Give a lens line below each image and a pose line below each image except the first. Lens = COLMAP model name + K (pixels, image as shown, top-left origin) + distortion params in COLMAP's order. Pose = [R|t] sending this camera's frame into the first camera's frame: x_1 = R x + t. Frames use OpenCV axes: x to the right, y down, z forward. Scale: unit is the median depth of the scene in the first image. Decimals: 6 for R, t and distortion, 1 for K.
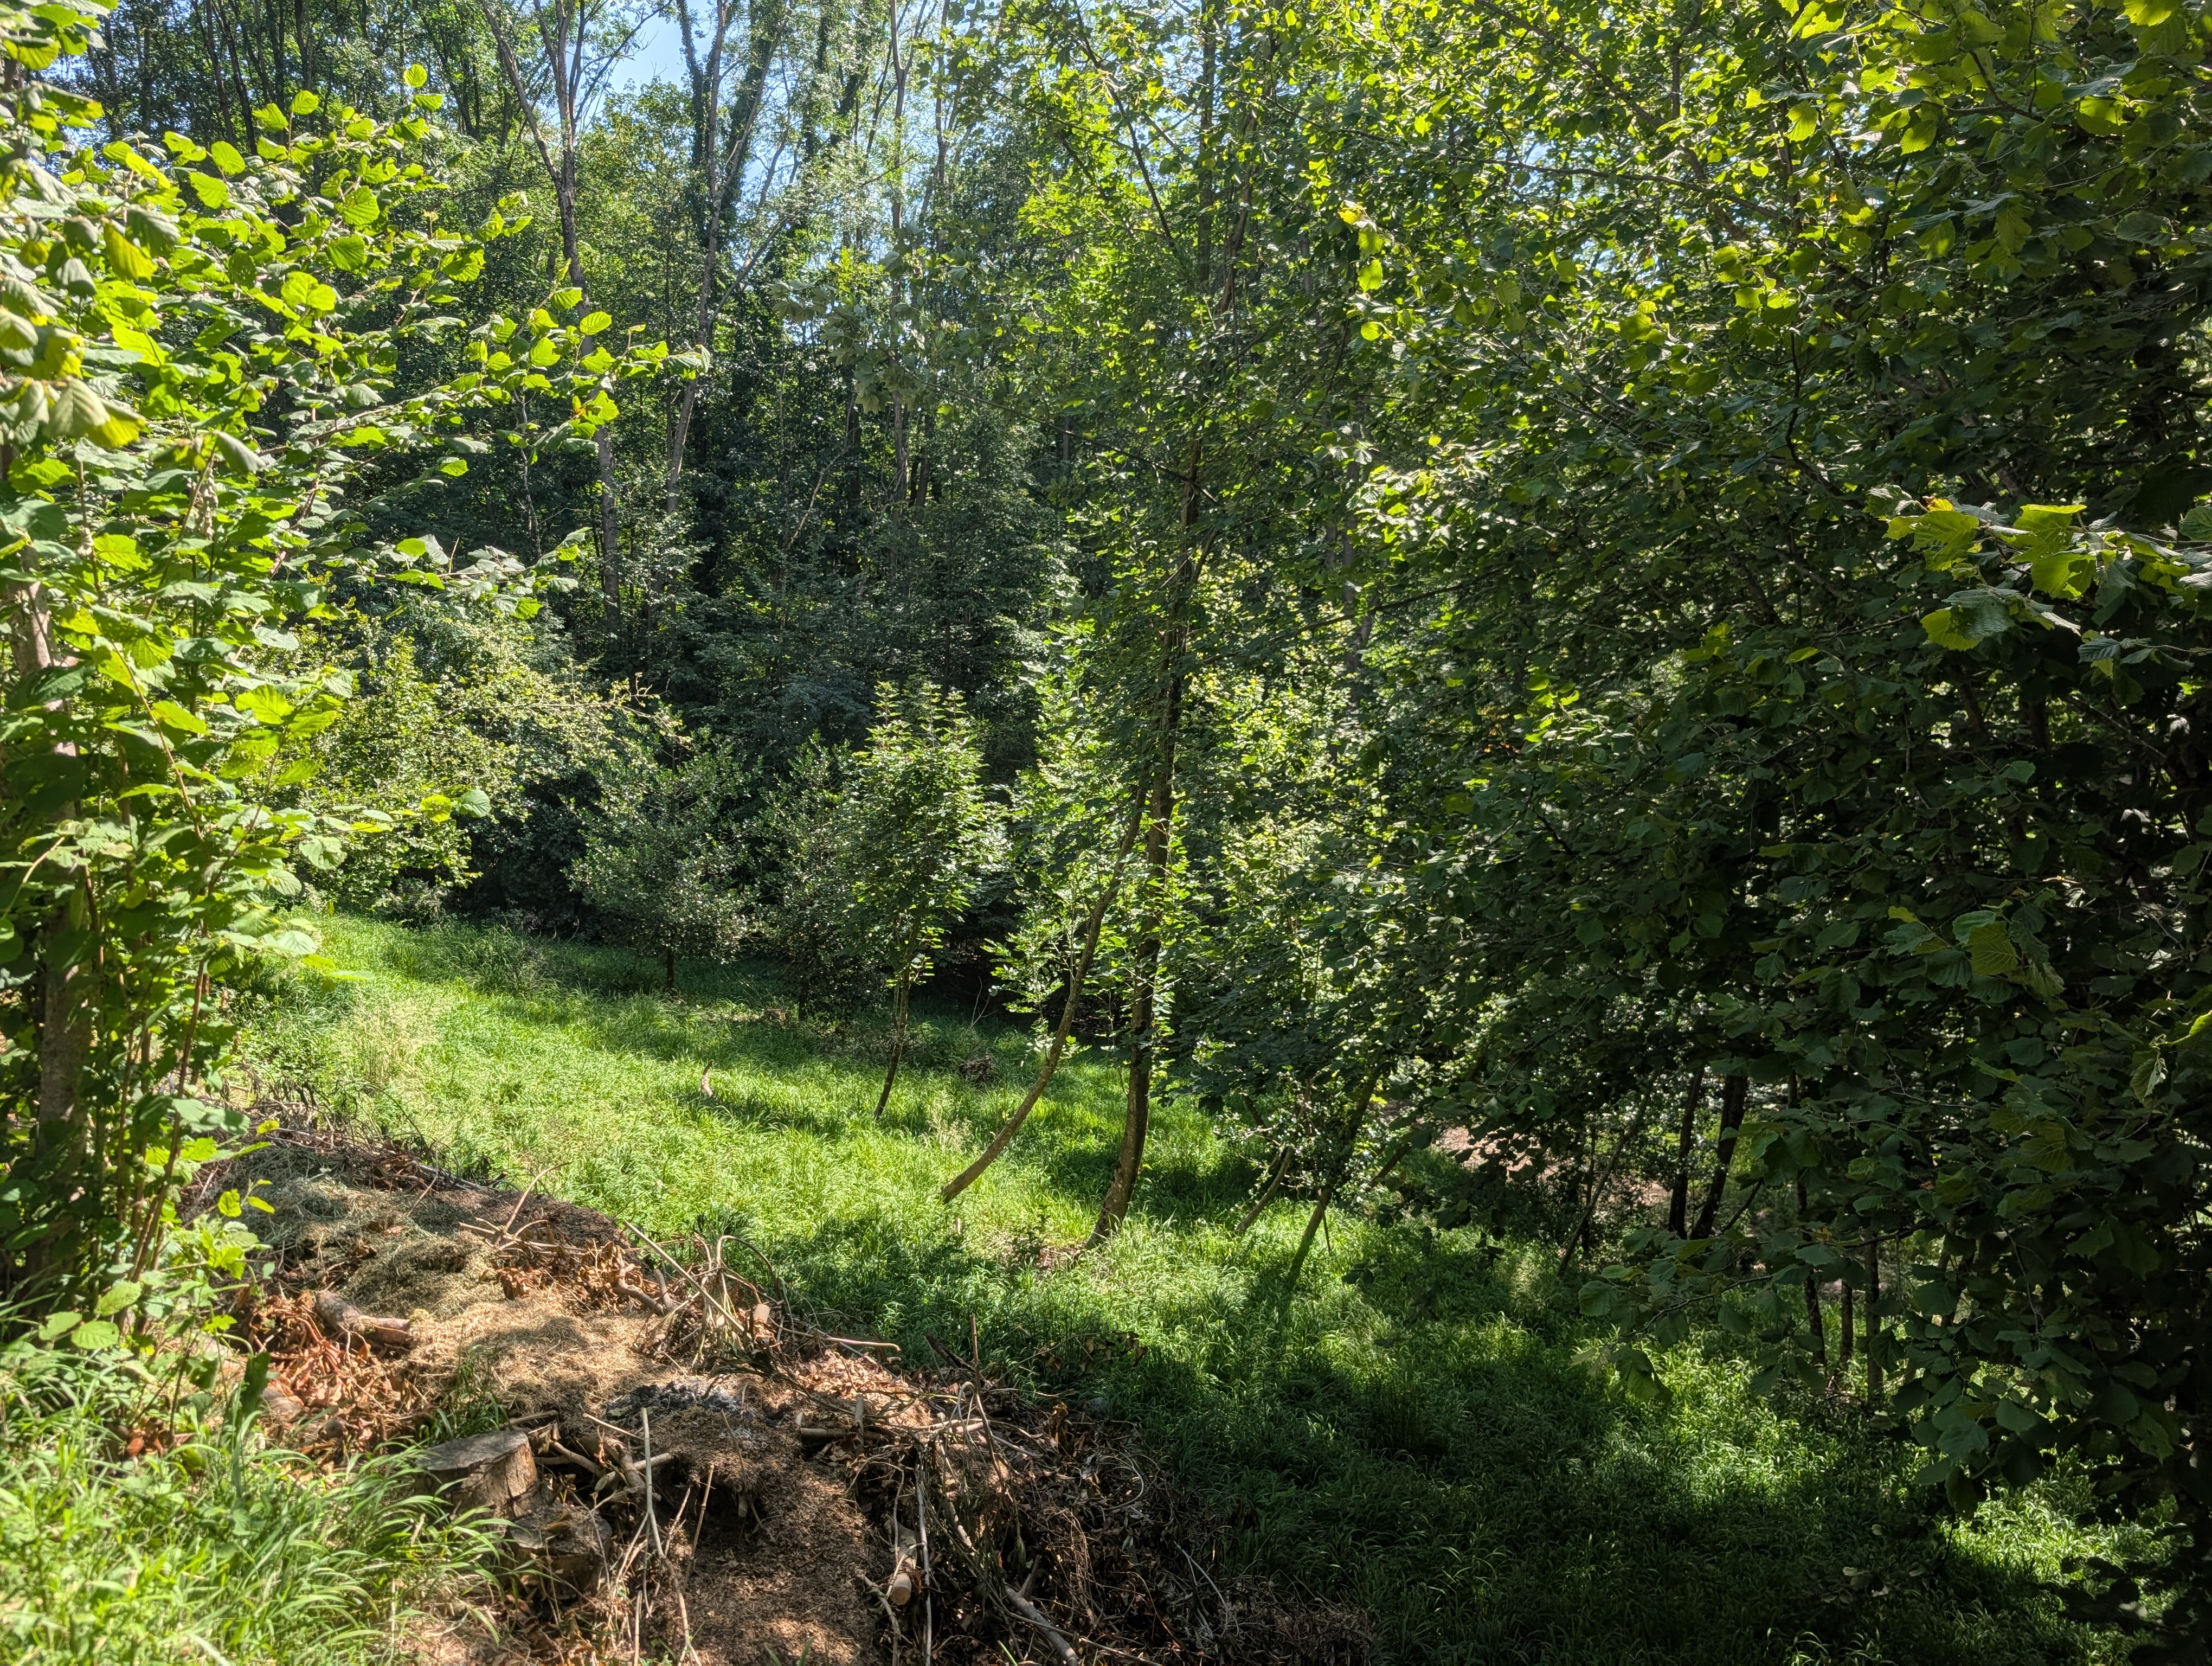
lens RADIAL K [[1576.1, 0, 1111.6], [0, 1576.1, 826.7], [0, 0, 1]] dist [0.016817, -0.012157]
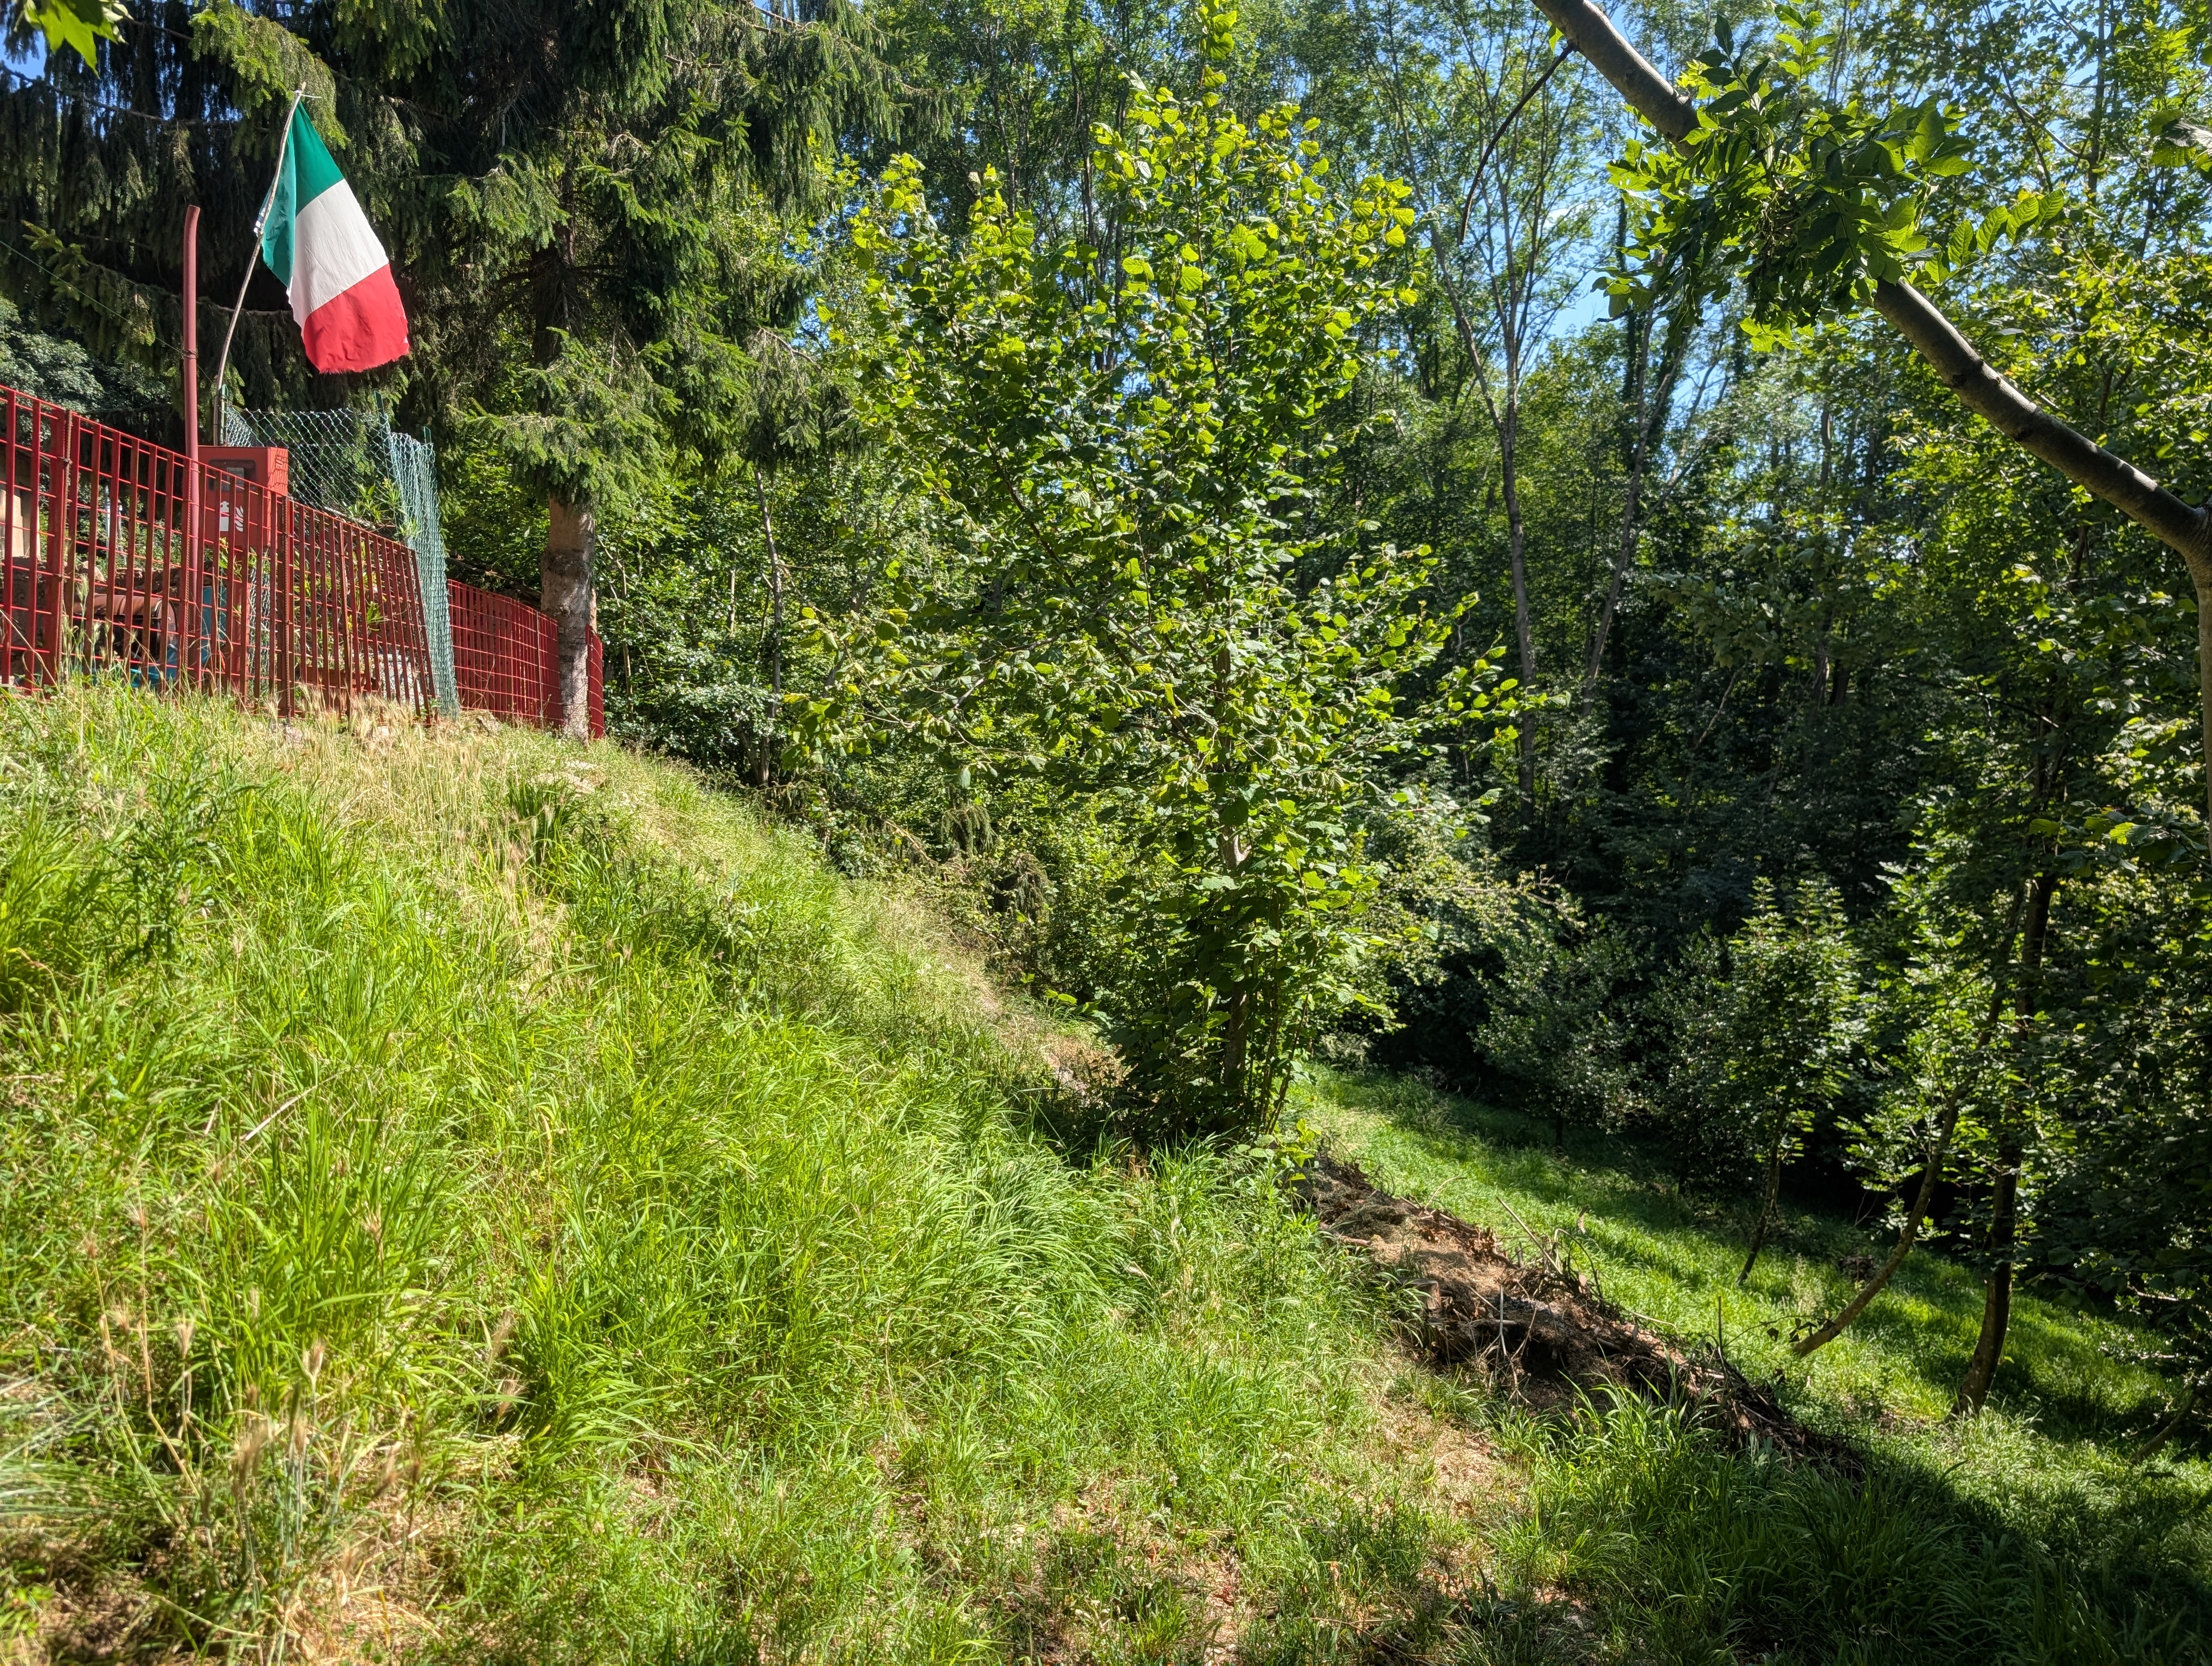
lens RADIAL K [[1576.1, 0, 1109.4], [0, 1576.1, 827.6], [0, 0, 1]] dist [0.016817, -0.012157]
pose [[0.844880, 0.015085, -0.534743, 0.049328], [-0.078464, 0.992286, -0.095979, 0.011978], [0.529170, 0.123048, 0.839546, -0.140006]]
